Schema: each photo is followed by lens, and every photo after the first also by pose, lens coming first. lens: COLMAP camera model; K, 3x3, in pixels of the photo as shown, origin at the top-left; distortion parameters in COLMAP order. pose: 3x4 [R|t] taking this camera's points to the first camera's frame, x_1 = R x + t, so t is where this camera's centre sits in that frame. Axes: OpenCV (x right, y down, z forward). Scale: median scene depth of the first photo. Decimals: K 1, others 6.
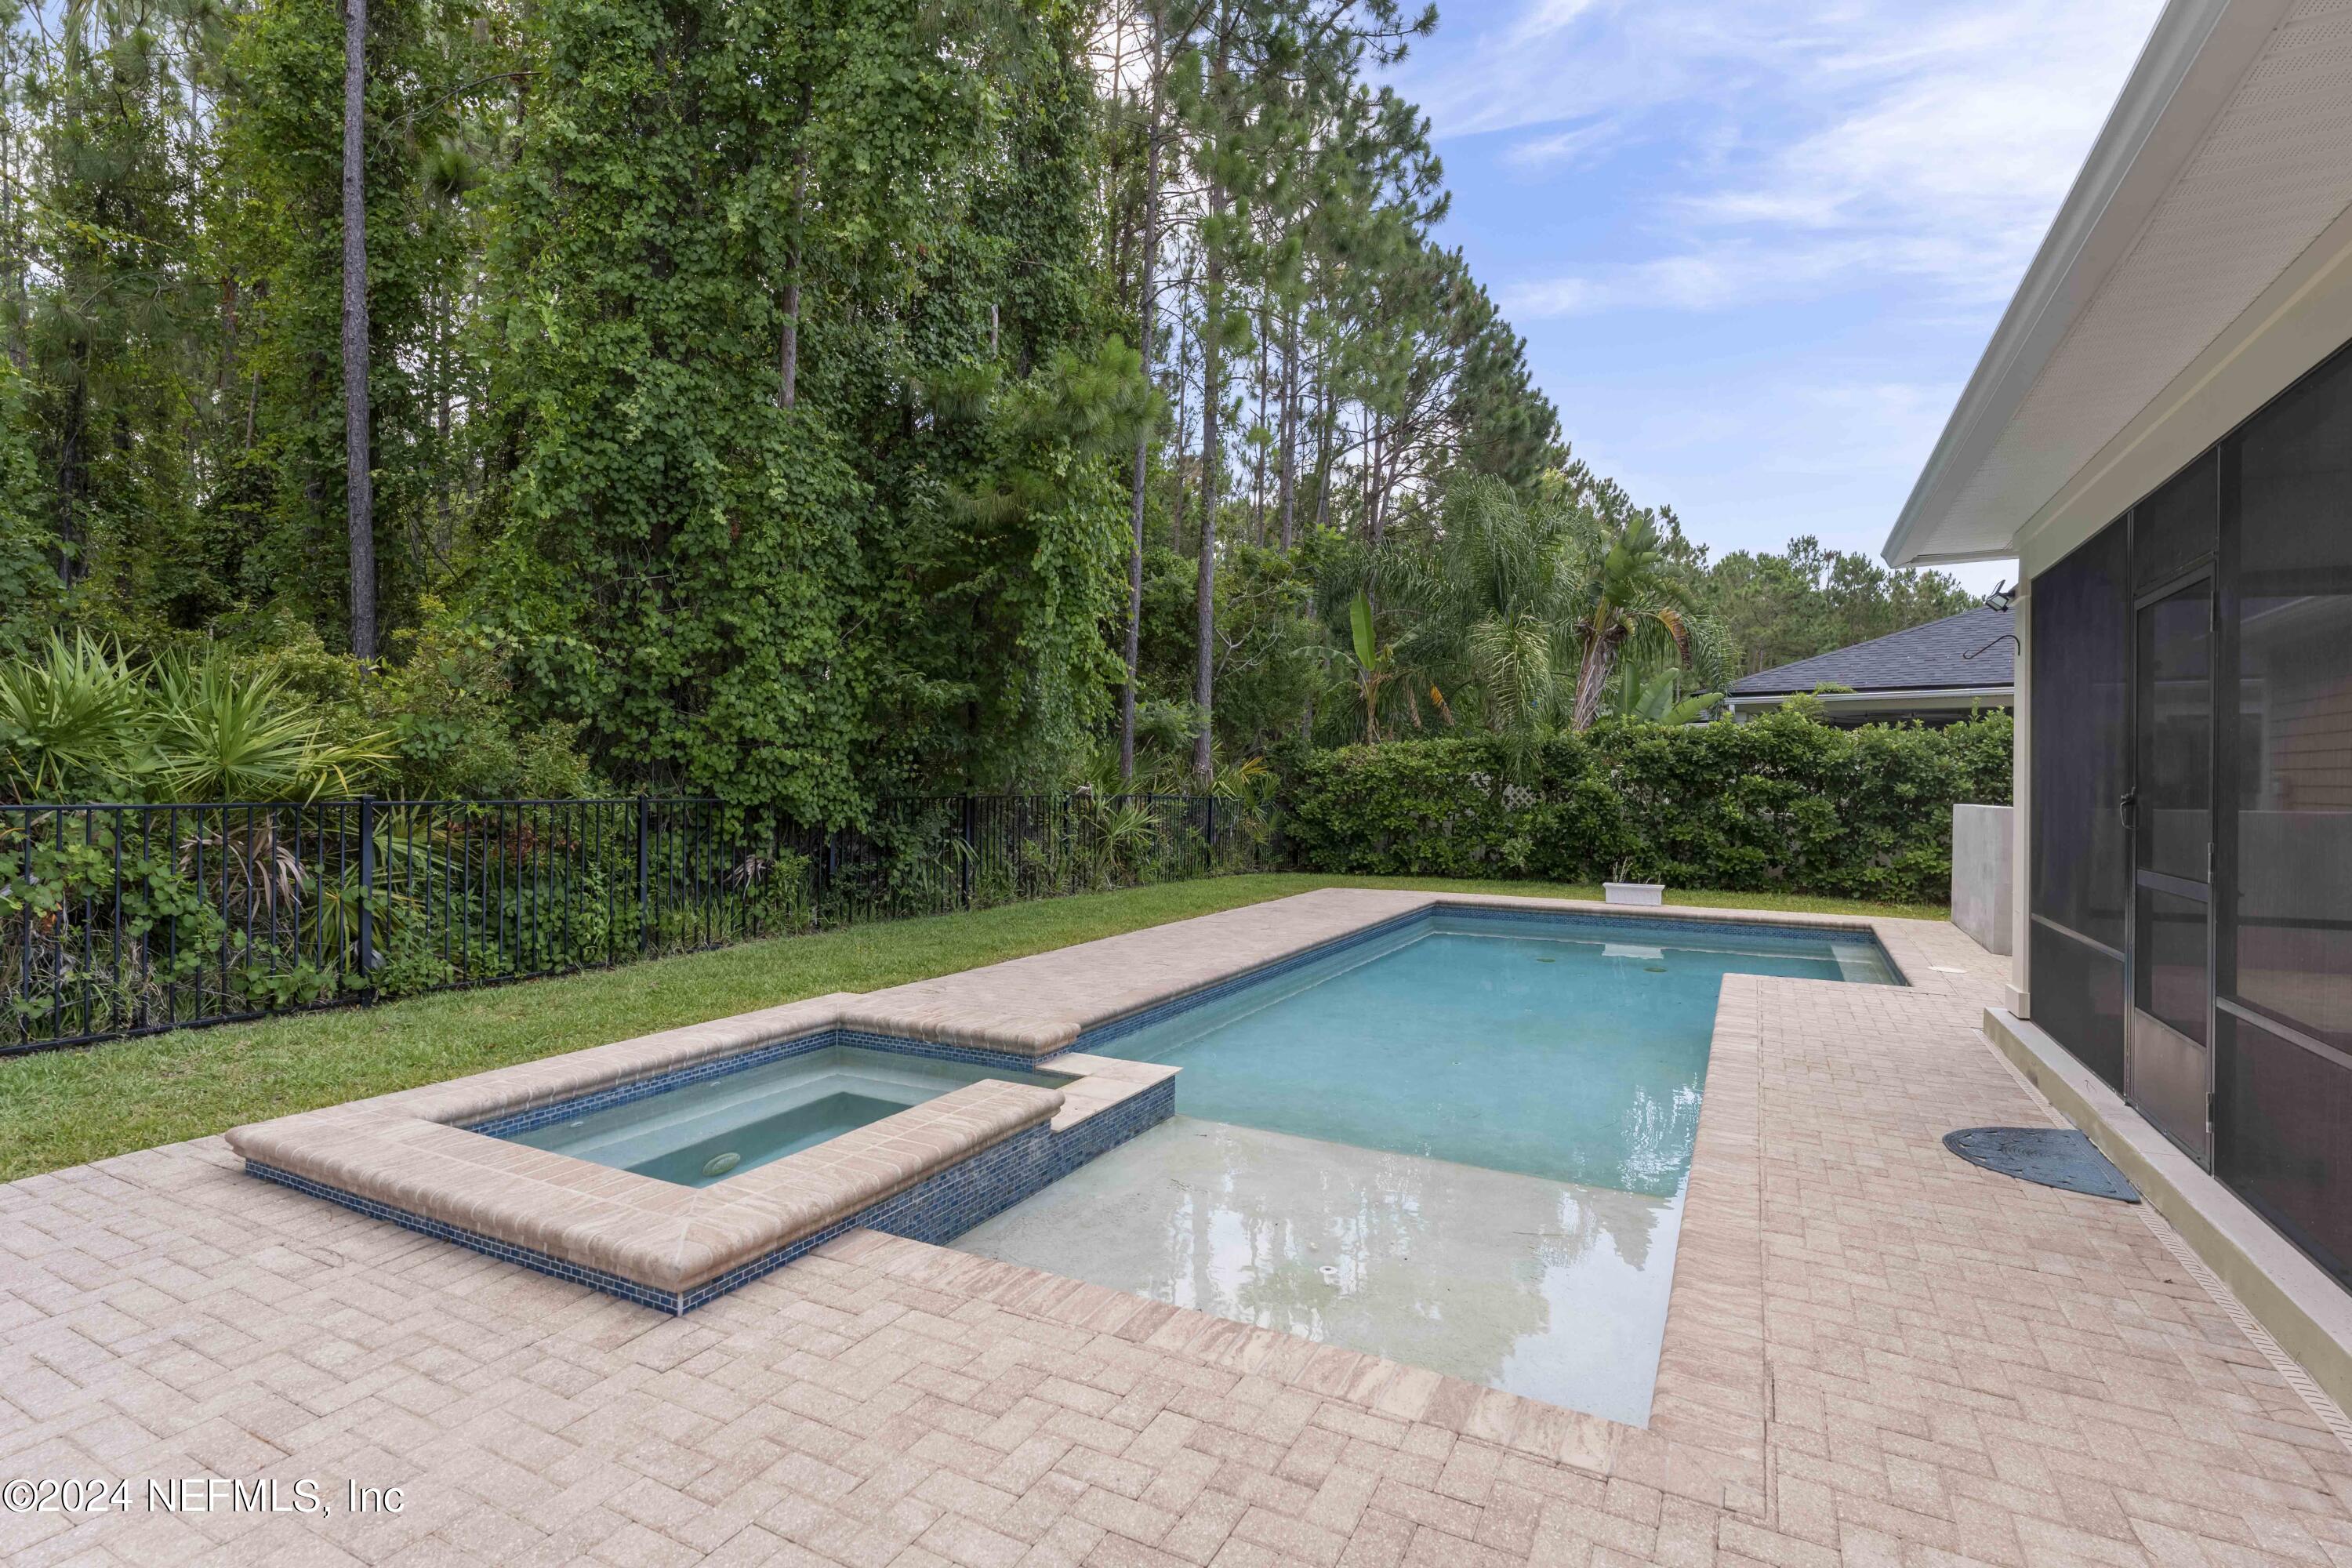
lens RADIAL K [[1120.0, 0, 1176.0], [0, 1120.0, 784.0], [0, 0, 1]] dist [-0.000682, -0.001098]
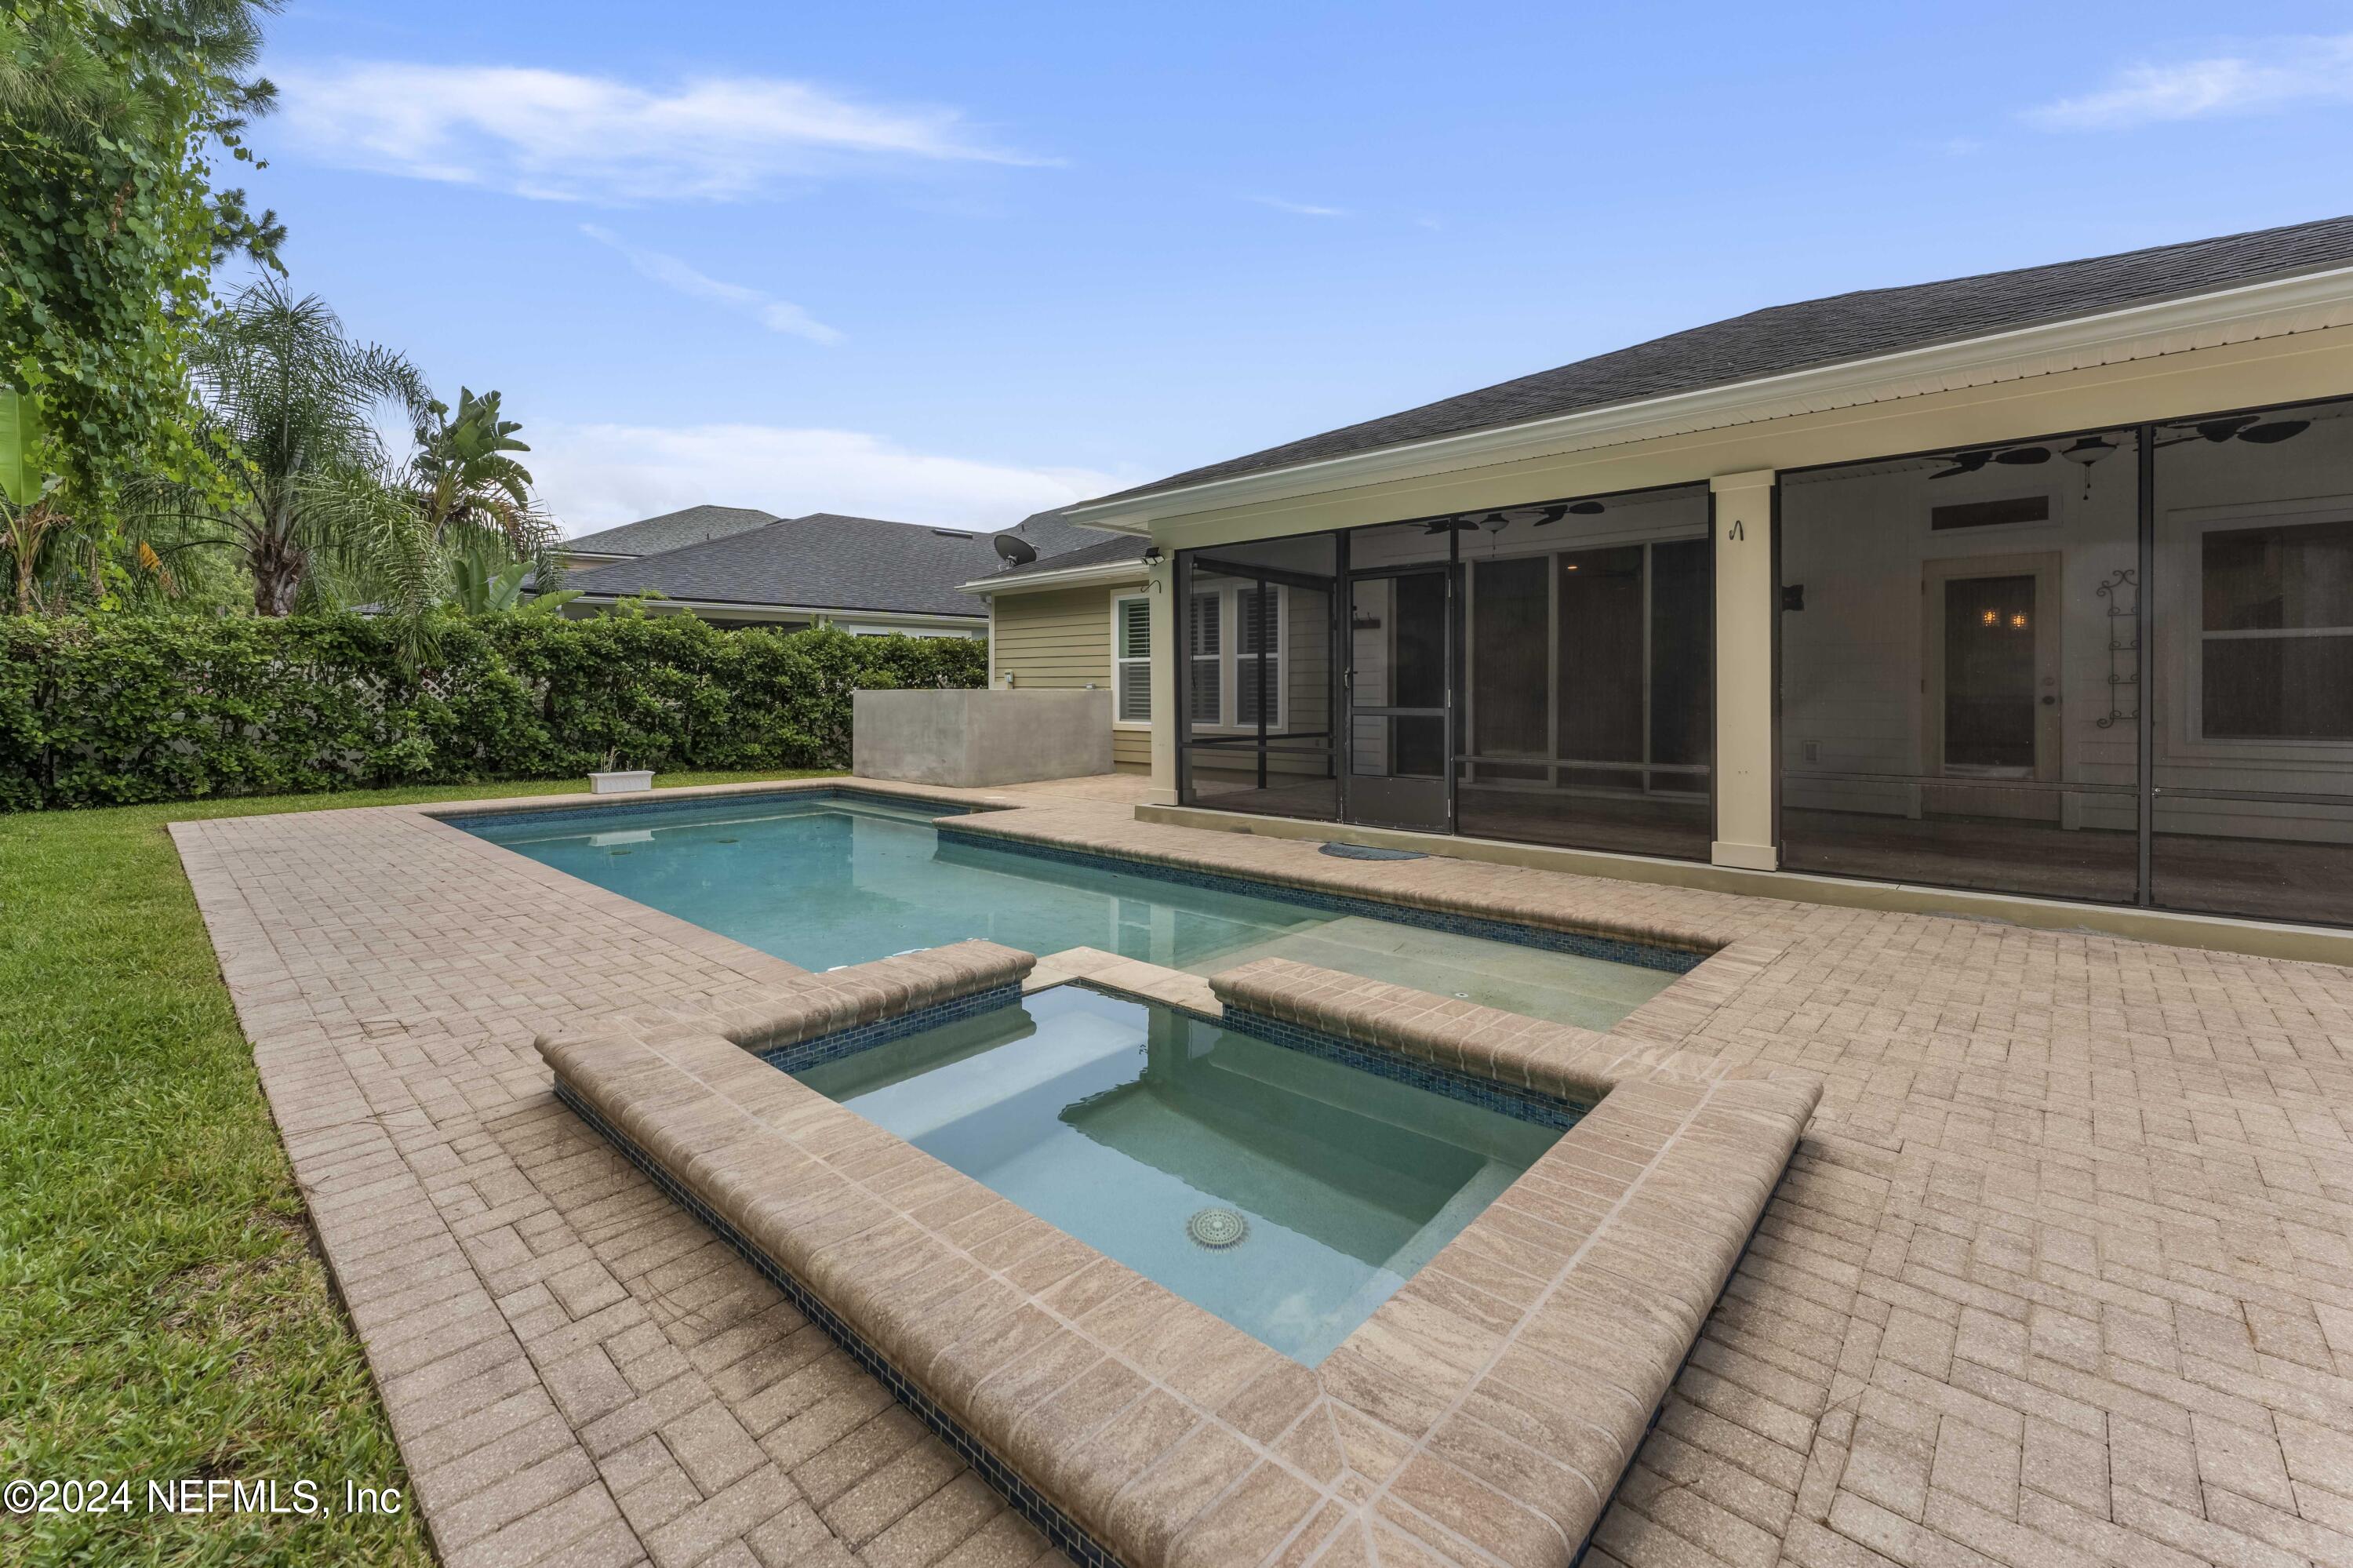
lens RADIAL K [[968.6, 0, 1173.2], [0, 968.6, 696.3], [0, 0, 1]] dist [0.000923, 0.000419]
pose [[0.259547, -0.009344, 0.965685, -0.470445], [0.000291, 0.999954, 0.009597, 0.018789], [-0.965730, -0.002210, 0.259538, 0.429593]]
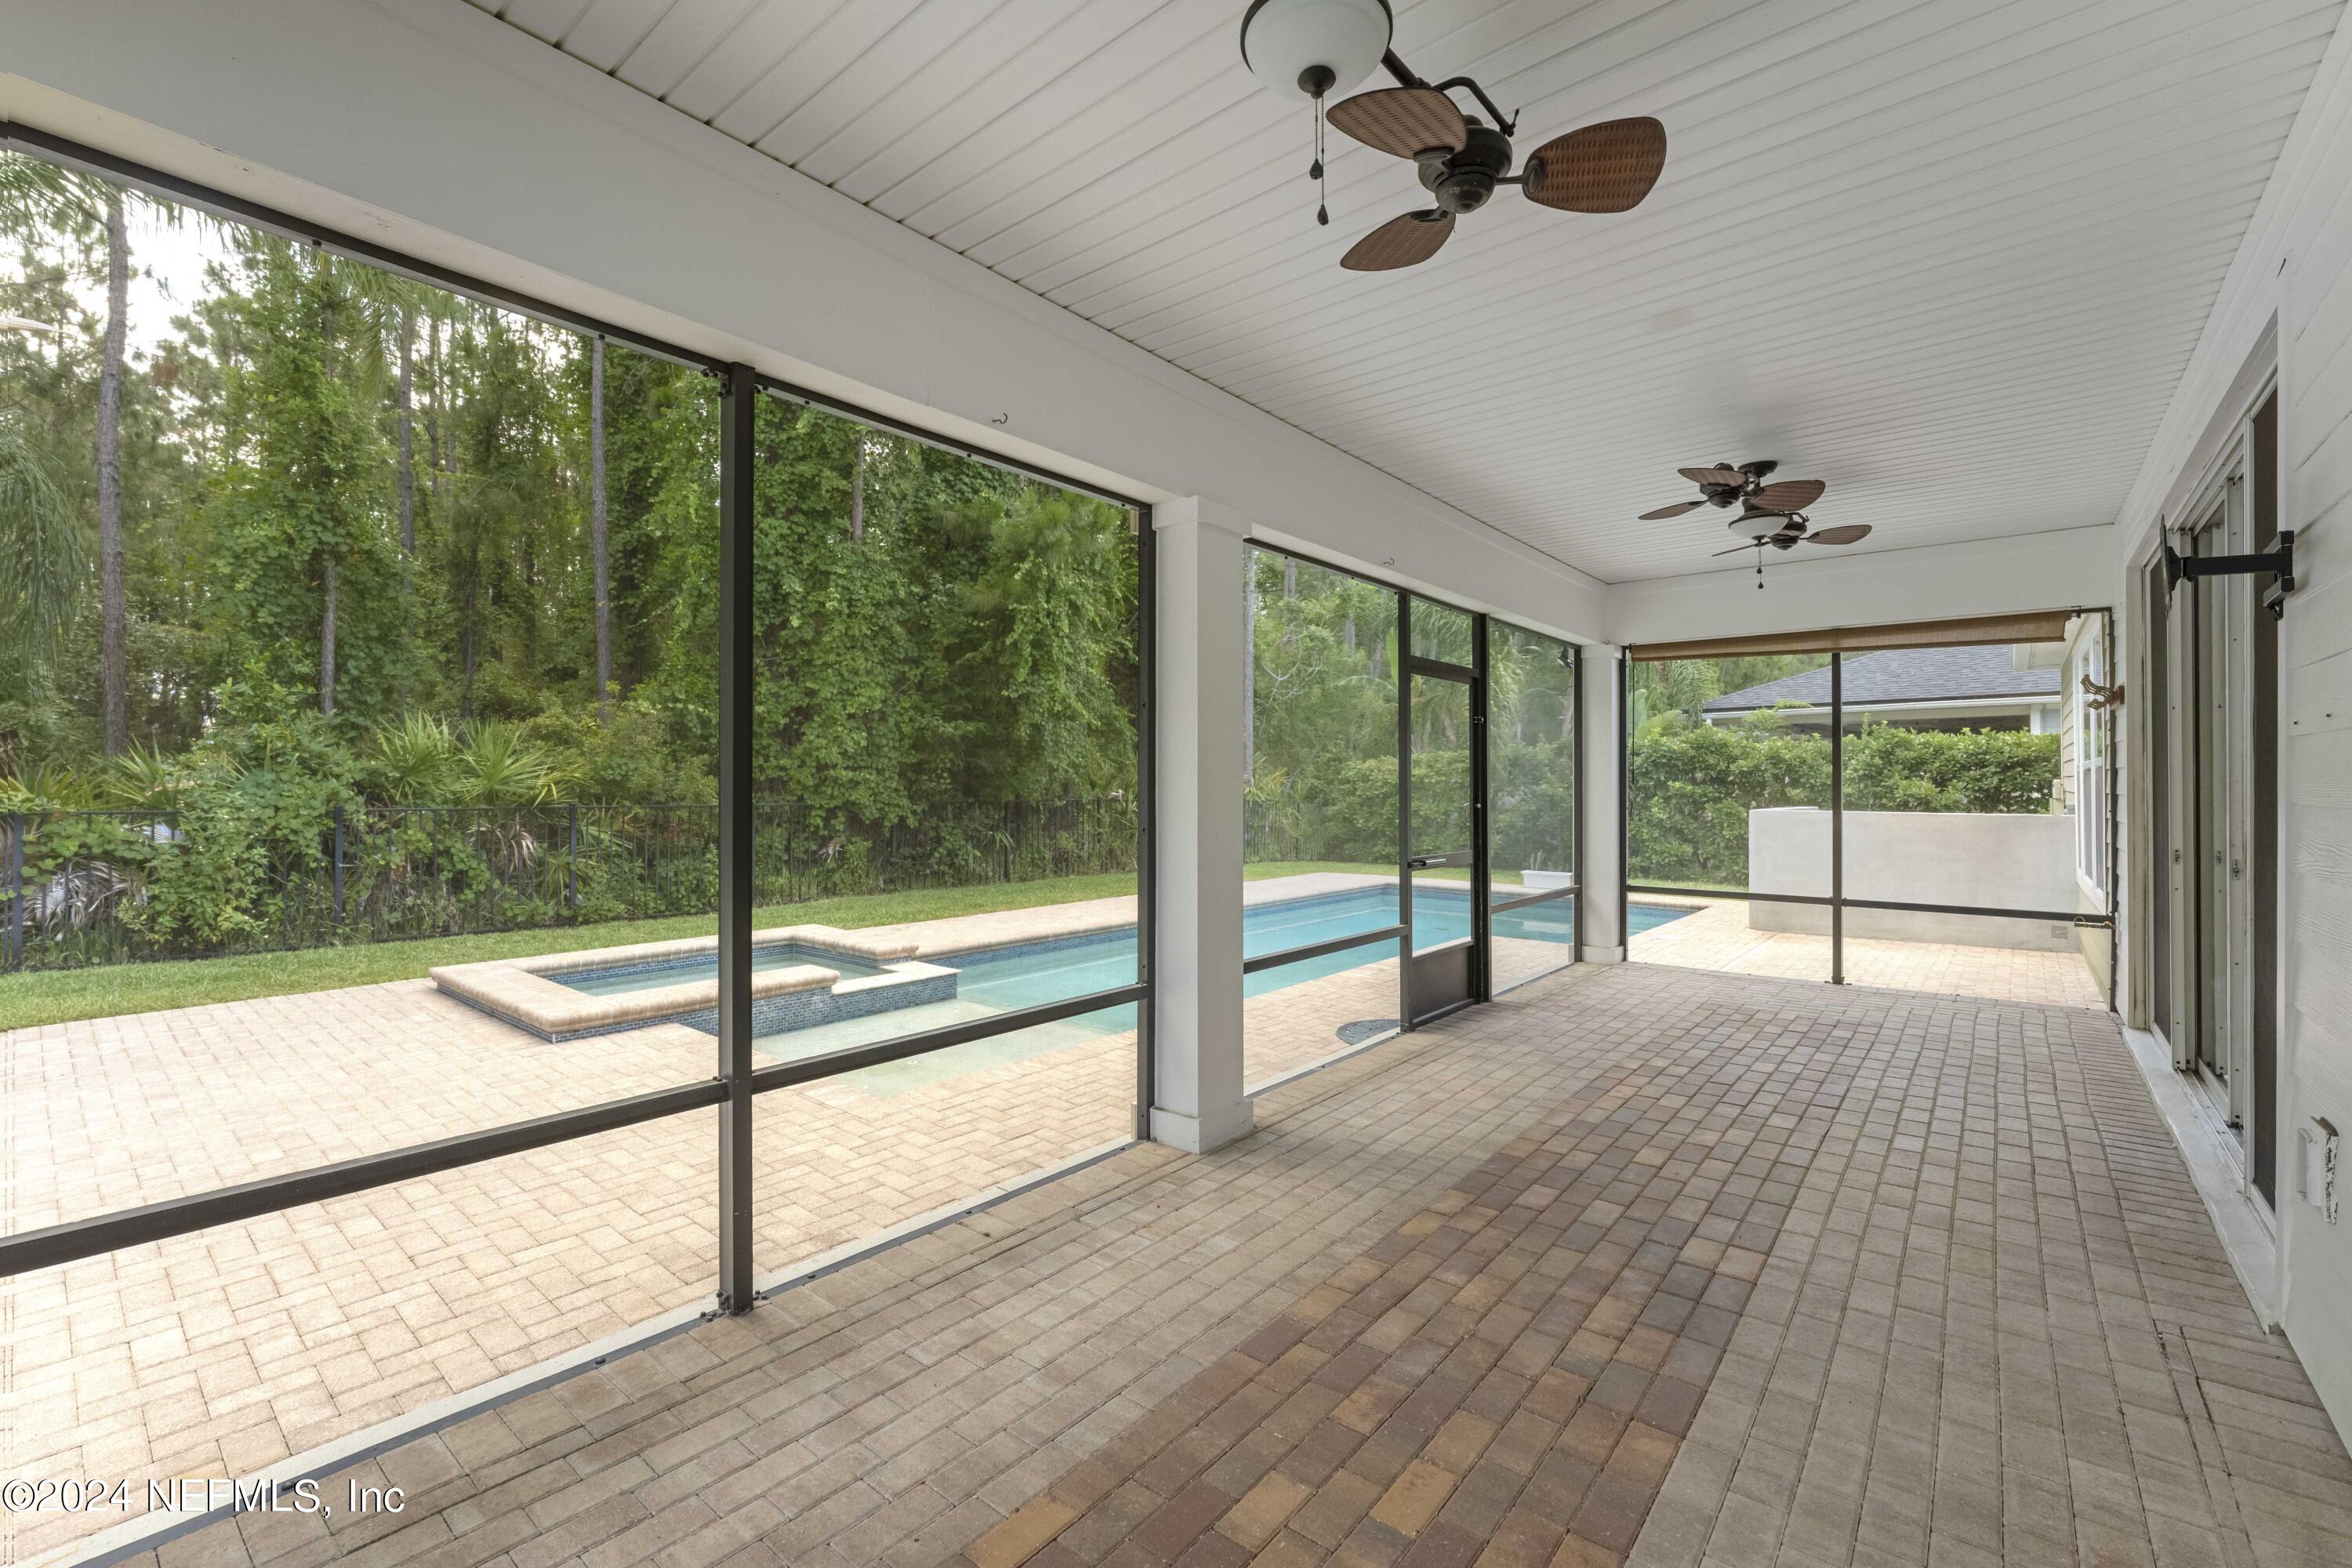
lens RADIAL K [[980.5, 0, 1176.0], [0, 980.5, 784.0], [0, 0, 1]] dist [-0.001407, 0.000067]
pose [[0.977413, -0.005078, -0.211275, 0.365971], [0.004342, 0.999983, -0.003949, -0.005904], [0.211292, 0.002943, 0.977419, -0.195261]]
